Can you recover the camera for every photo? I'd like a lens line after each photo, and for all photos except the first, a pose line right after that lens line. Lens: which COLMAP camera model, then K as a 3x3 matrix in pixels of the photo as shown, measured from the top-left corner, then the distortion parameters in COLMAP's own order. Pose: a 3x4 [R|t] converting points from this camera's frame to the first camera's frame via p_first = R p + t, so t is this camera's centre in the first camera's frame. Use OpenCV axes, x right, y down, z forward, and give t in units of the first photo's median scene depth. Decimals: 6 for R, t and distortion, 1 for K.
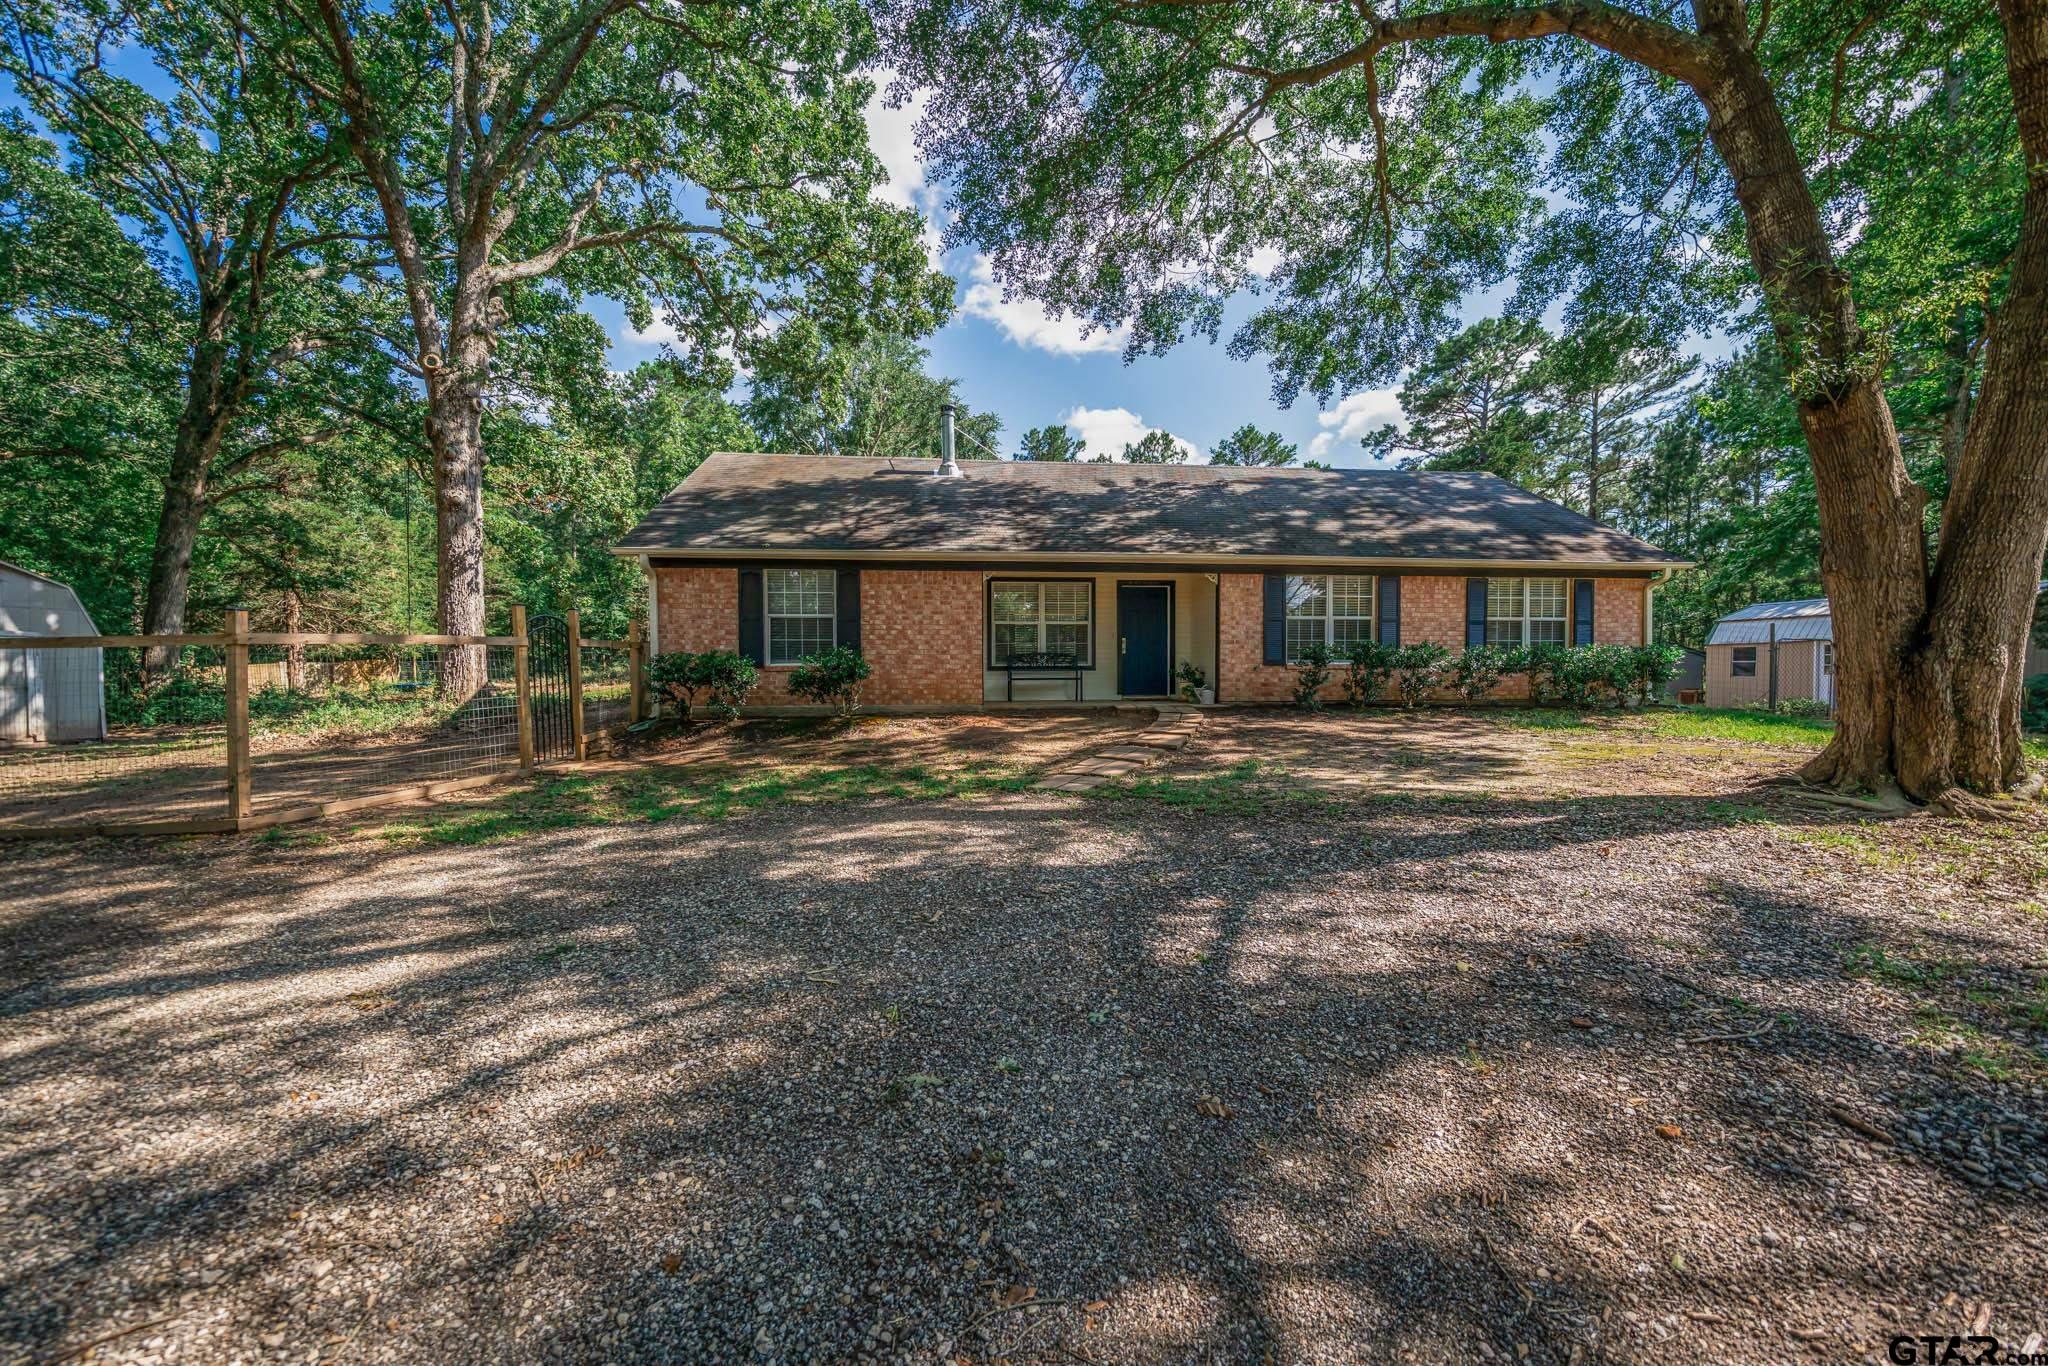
lens RADIAL K [[718.5, 0, 958.7], [0, 718.5, 687.5], [0, 0, 1]] dist [-0.005170, -0.000508]
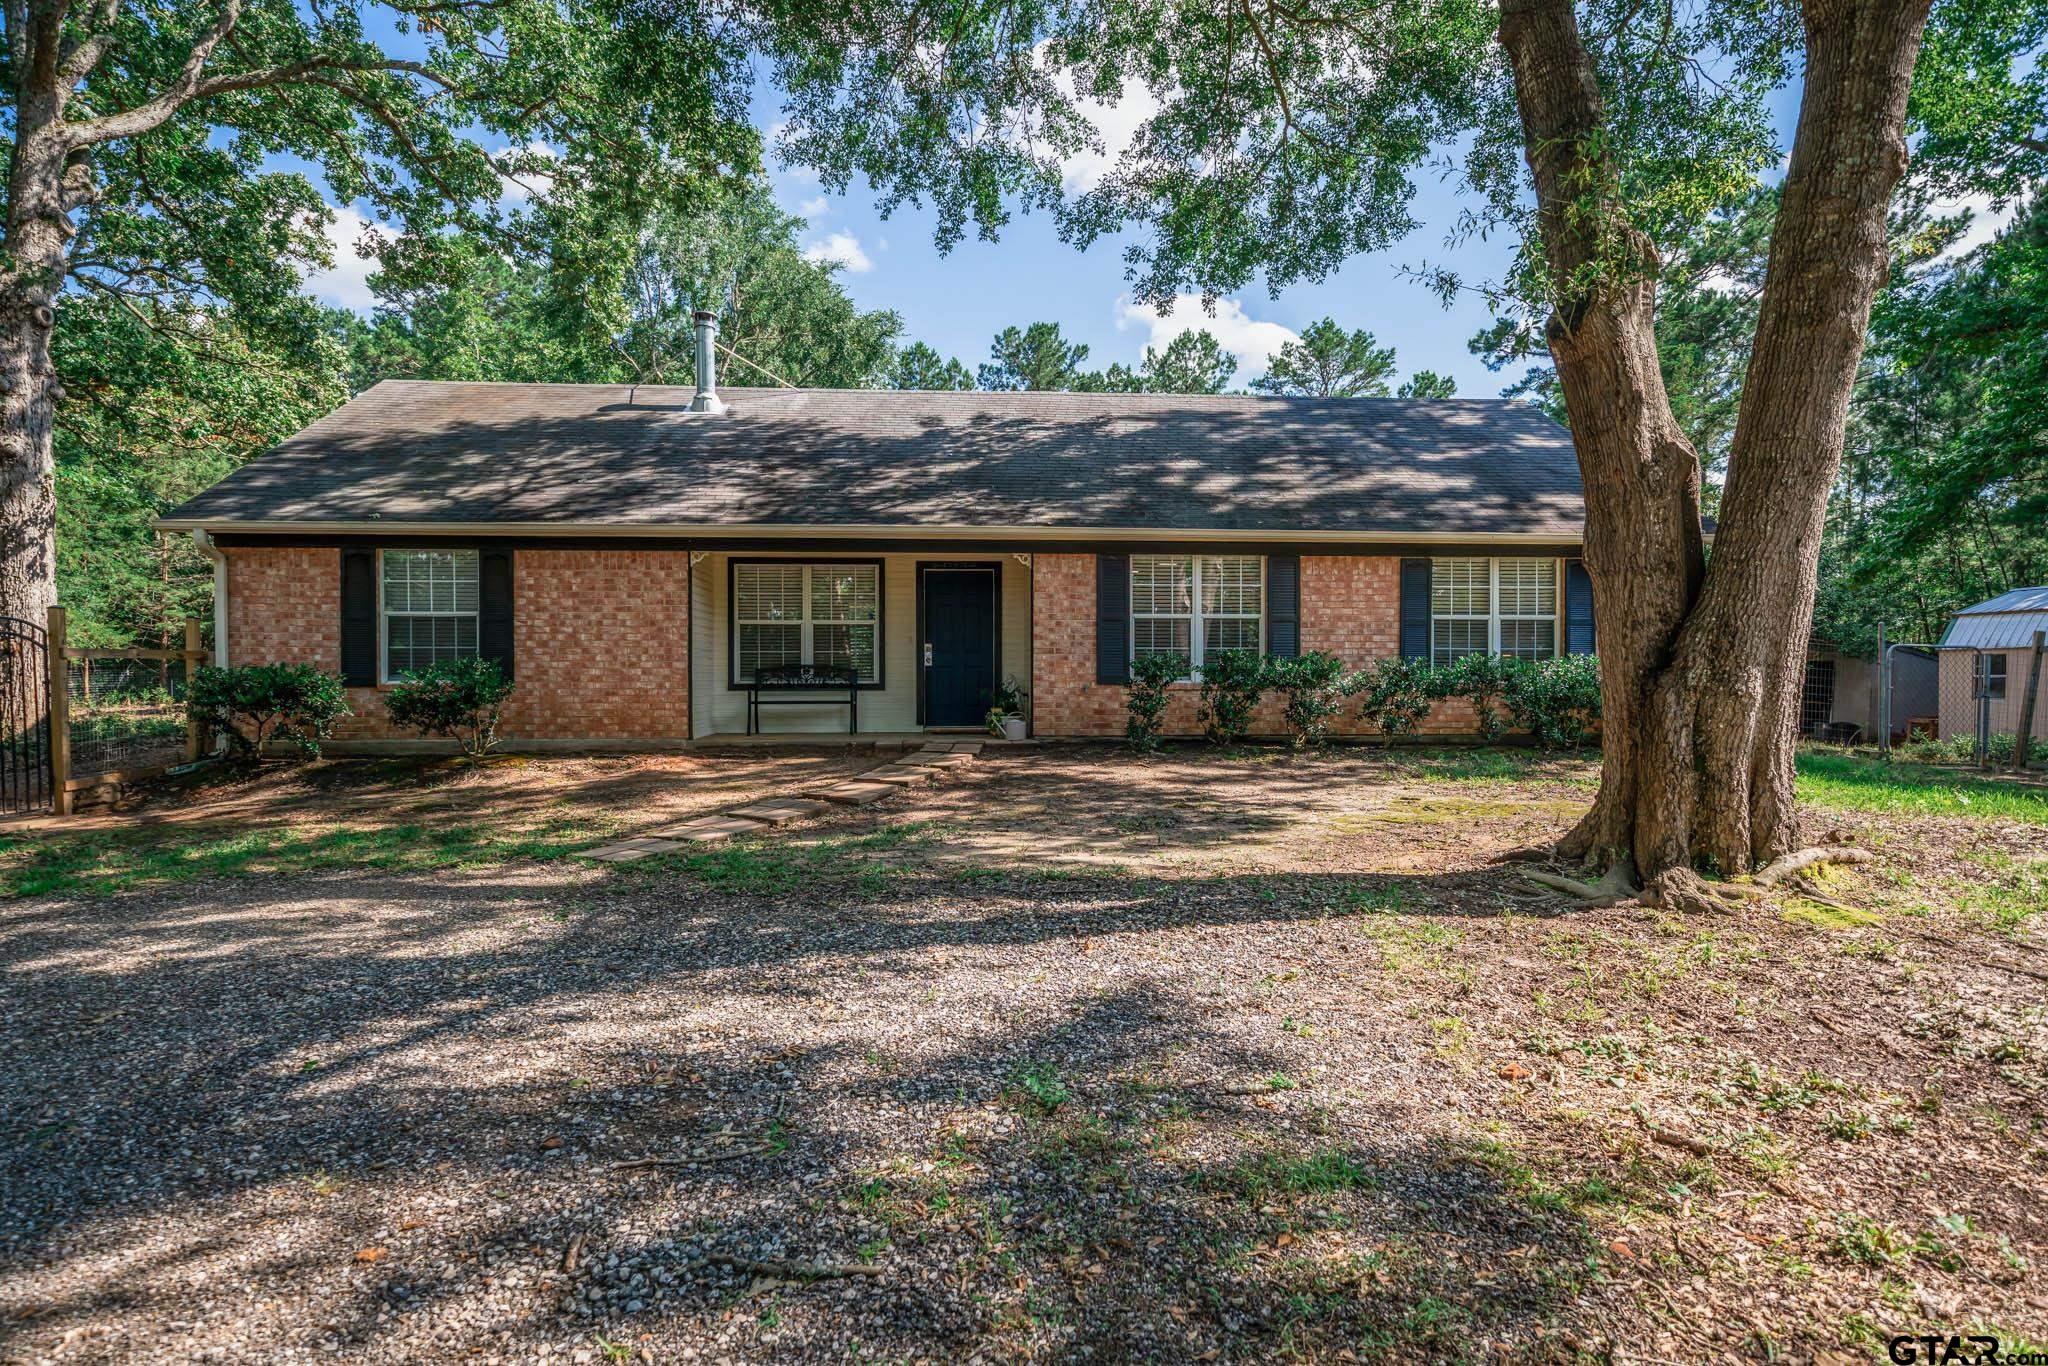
lens RADIAL K [[1096.9, 0, 1020.0], [0, 1096.9, 686.2], [0, 0, 1]] dist [0.001747, 0.002287]
pose [[0.999452, 0.002263, -0.033024, 0.373288], [-0.002867, 0.999829, -0.018250, -0.009170], [0.032977, 0.018335, 0.999288, -0.065843]]
